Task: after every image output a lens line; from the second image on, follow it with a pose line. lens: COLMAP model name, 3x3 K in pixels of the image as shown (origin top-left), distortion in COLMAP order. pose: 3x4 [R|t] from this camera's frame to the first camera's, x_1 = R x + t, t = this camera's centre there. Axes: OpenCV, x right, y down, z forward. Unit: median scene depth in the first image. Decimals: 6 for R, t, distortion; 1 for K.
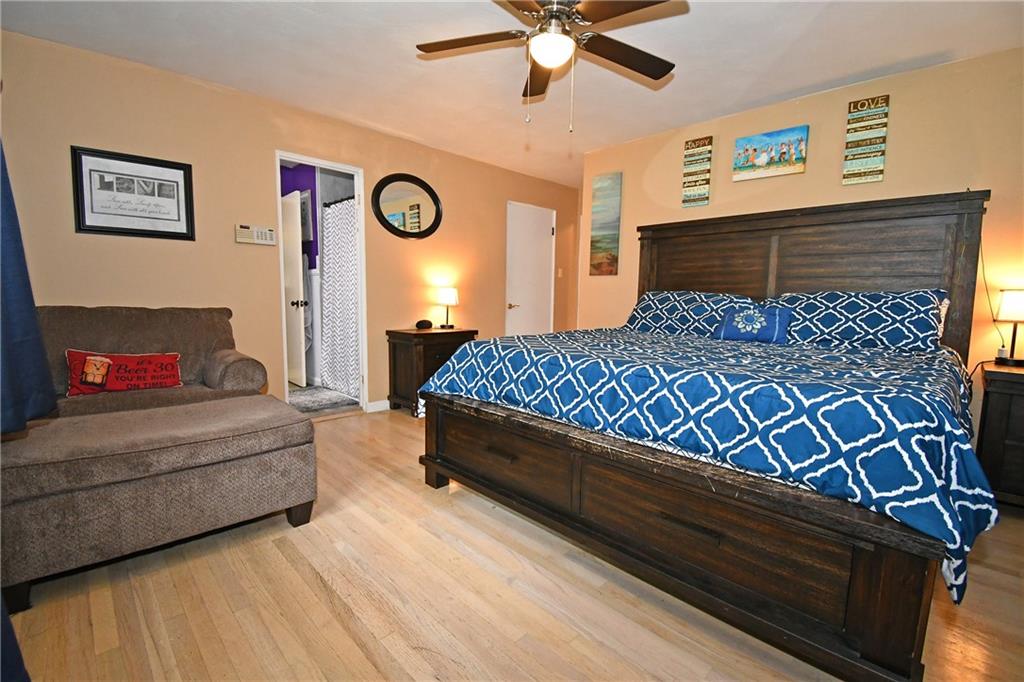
lens RADIAL K [[447.9, 0, 517.1], [0, 447.9, 341.5], [0, 0, 1]] dist [0.001146, -0.016279]
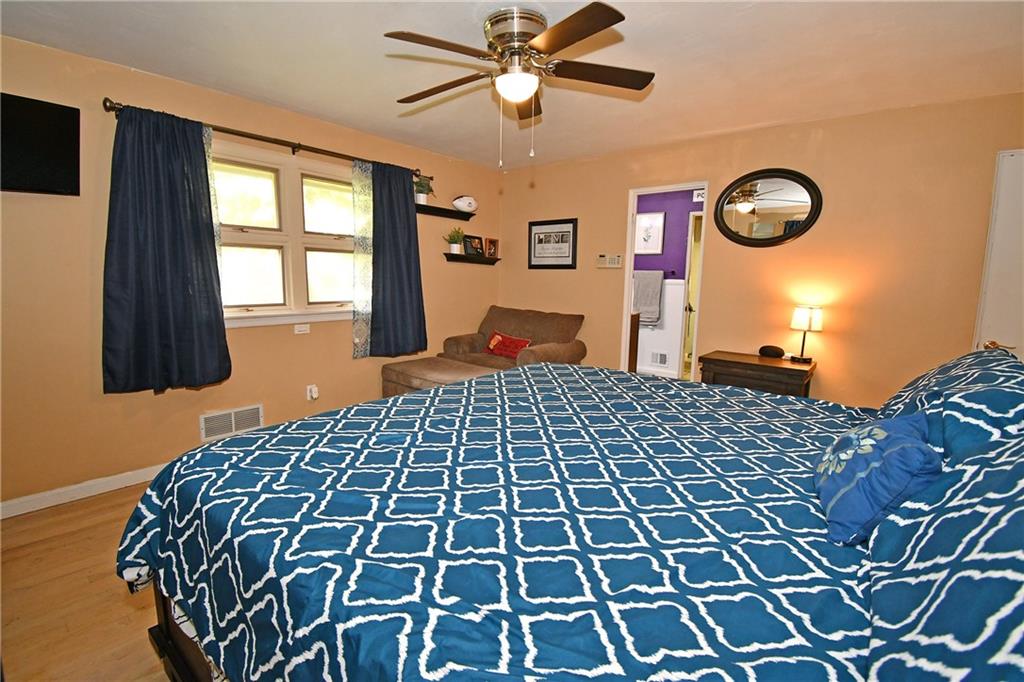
lens RADIAL K [[447.9, 0, 517.1], [0, 447.9, 341.5], [0, 0, 1]] dist [0.001146, -0.016279]
pose [[0.101916, 0.136277, -0.985415, 0.777008], [-0.111843, 0.985862, 0.124771, -0.153633], [0.988486, 0.097495, 0.115716, 0.663691]]
